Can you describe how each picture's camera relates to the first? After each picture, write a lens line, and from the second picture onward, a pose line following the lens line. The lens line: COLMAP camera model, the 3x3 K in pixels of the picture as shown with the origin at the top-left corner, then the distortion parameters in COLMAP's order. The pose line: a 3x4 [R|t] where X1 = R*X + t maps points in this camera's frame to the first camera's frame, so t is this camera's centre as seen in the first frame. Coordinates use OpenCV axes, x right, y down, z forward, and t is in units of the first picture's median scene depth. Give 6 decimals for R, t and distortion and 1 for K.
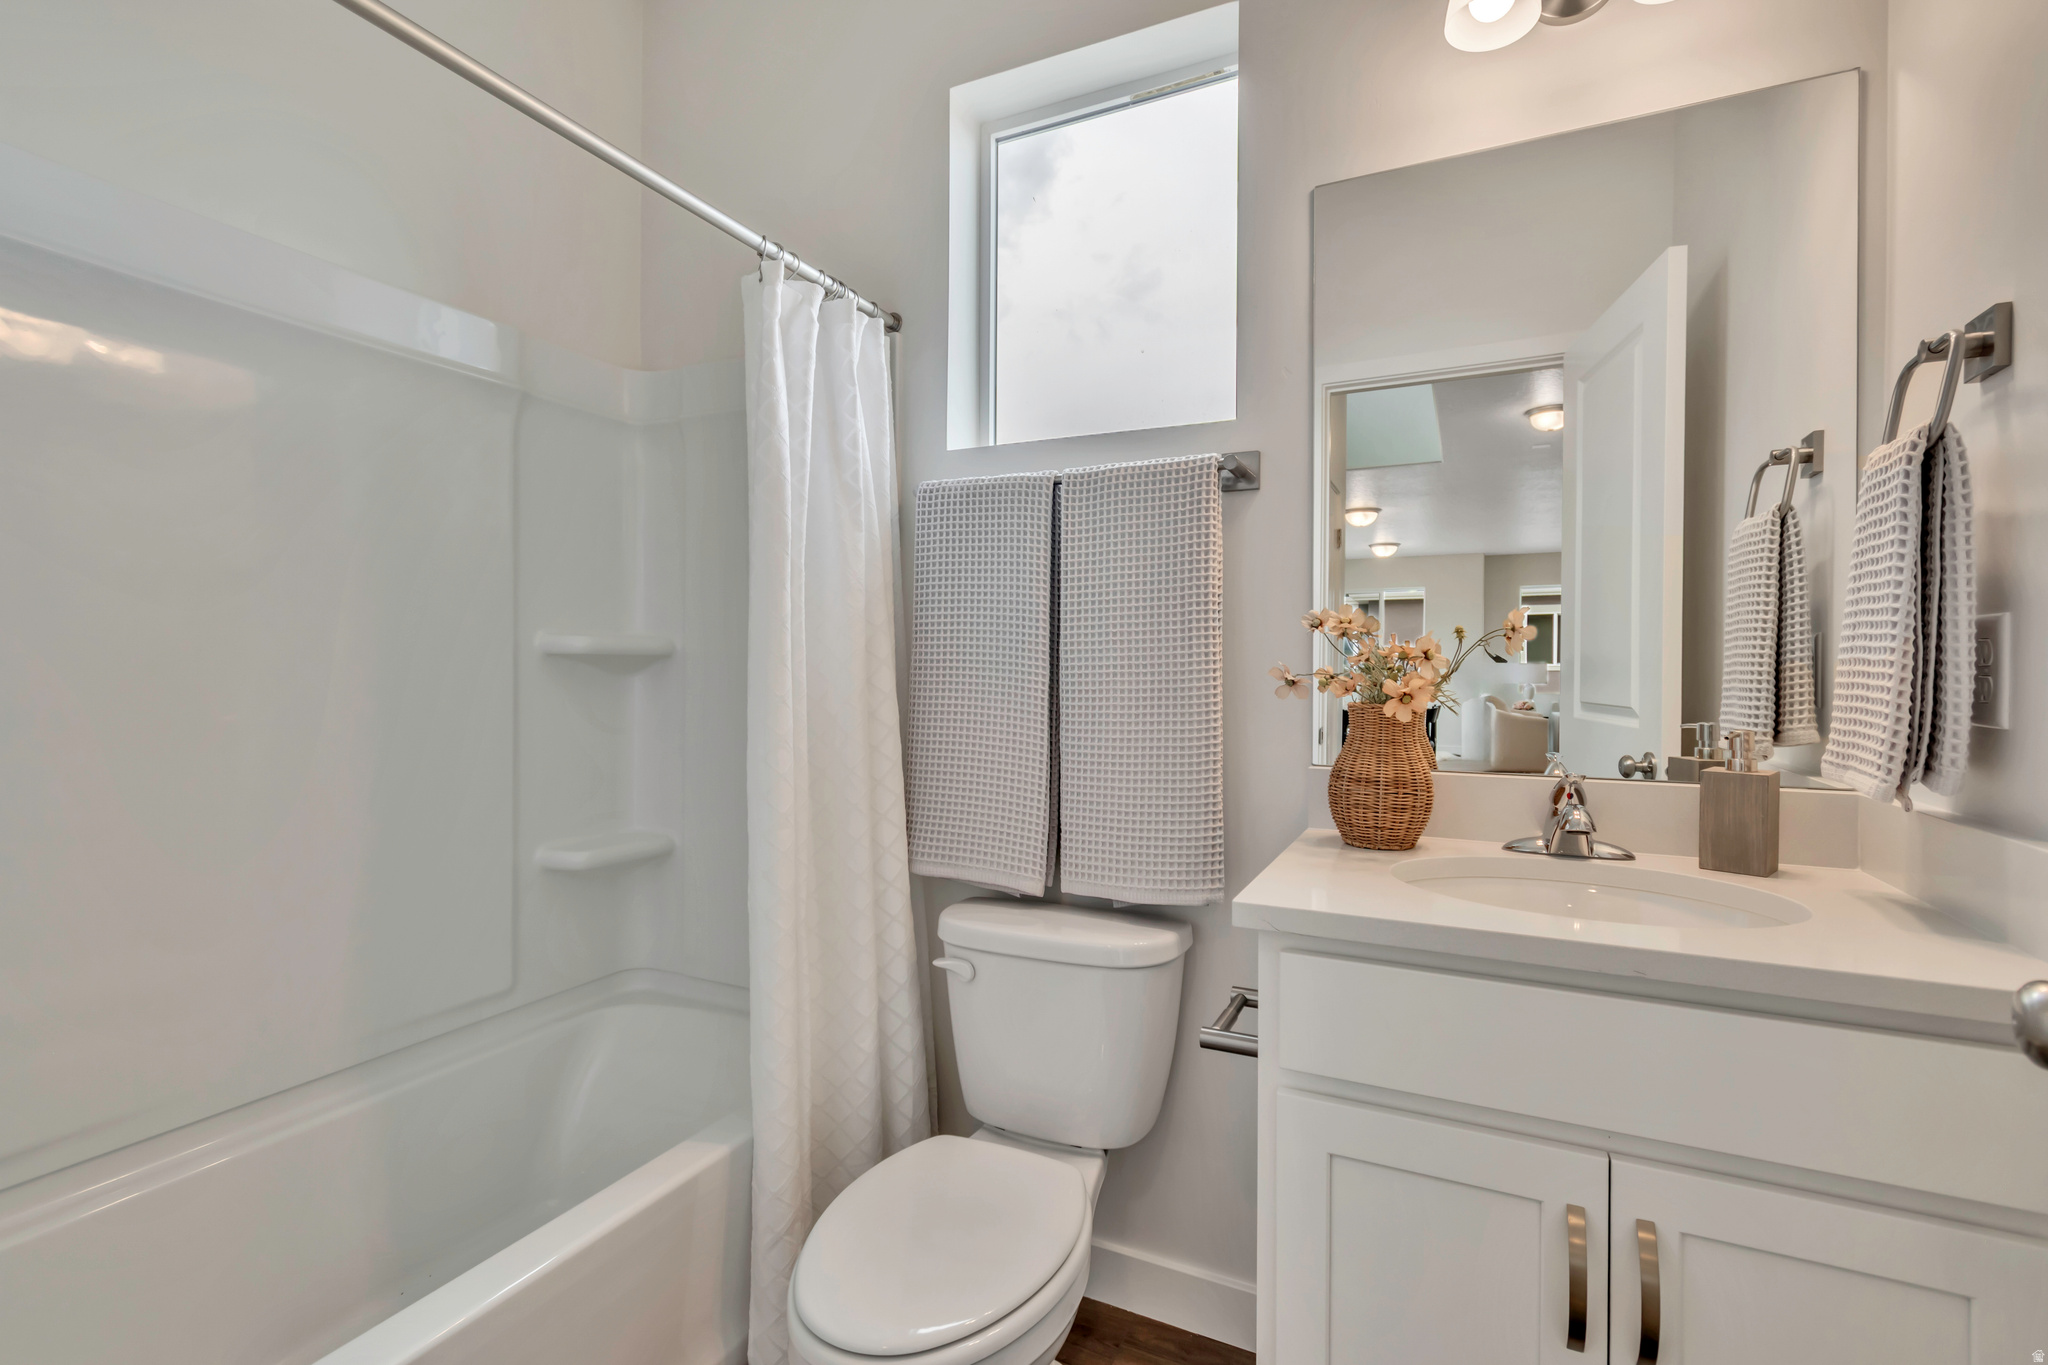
lens RADIAL K [[910.2, 0, 1028.4], [0, 910.2, 679.7], [0, 0, 1]] dist [0.004288, -0.002408]
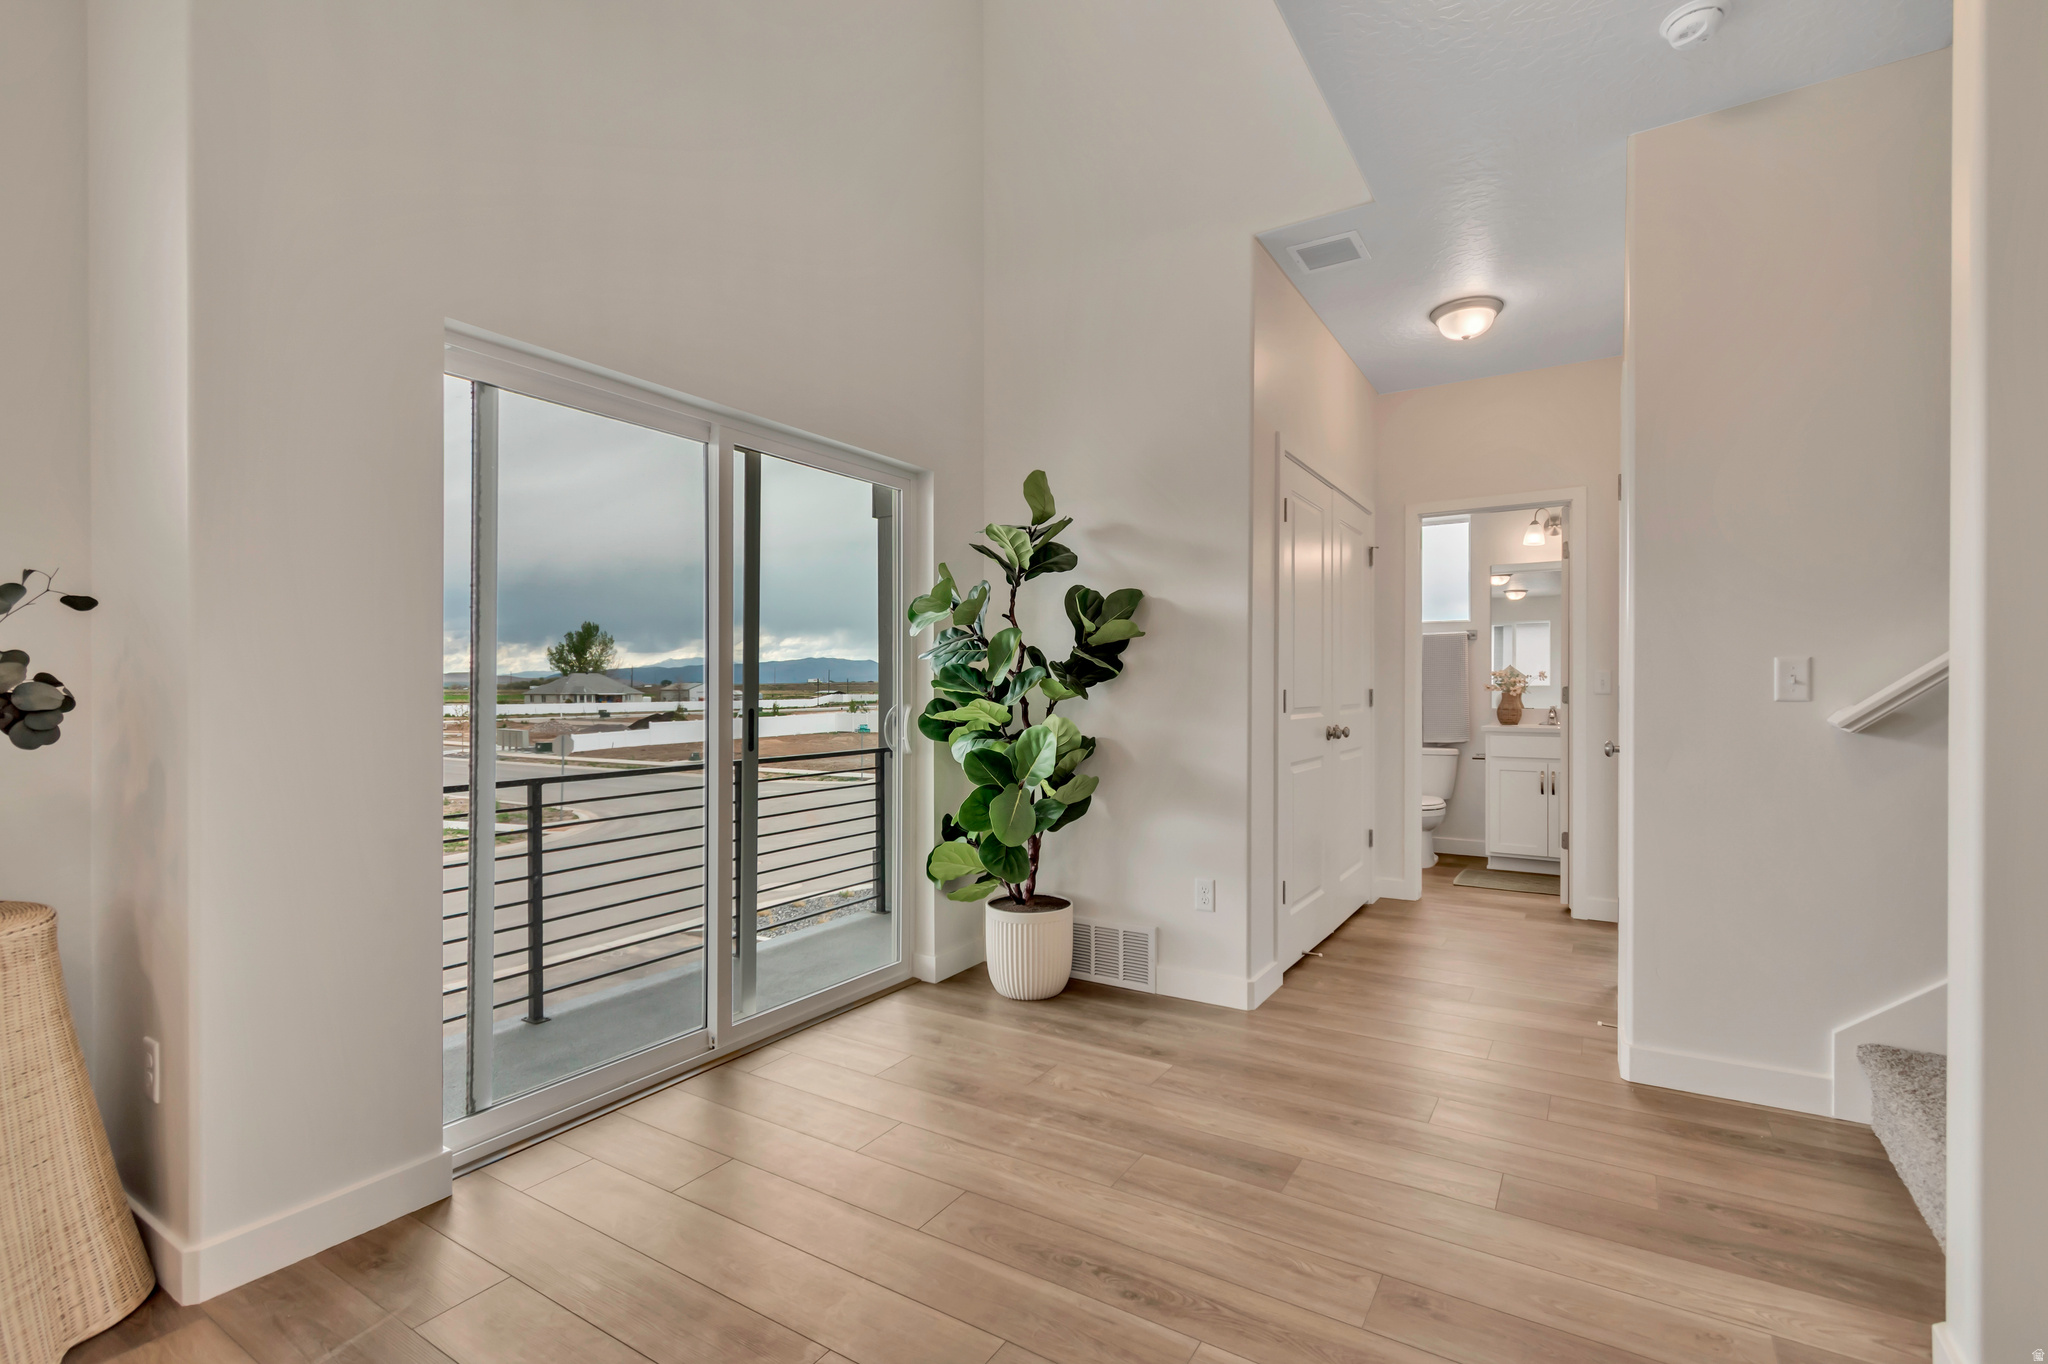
lens RADIAL K [[910.2, 0, 1021.9], [0, 910.2, 692.2], [0, 0, 1]] dist [0.004288, -0.002408]
pose [[0.991994, 0.000937, -0.126281, -1.256291], [-0.001130, 0.999998, -0.001455, 0.029730], [0.126279, 0.001586, 0.991993, -3.302929]]
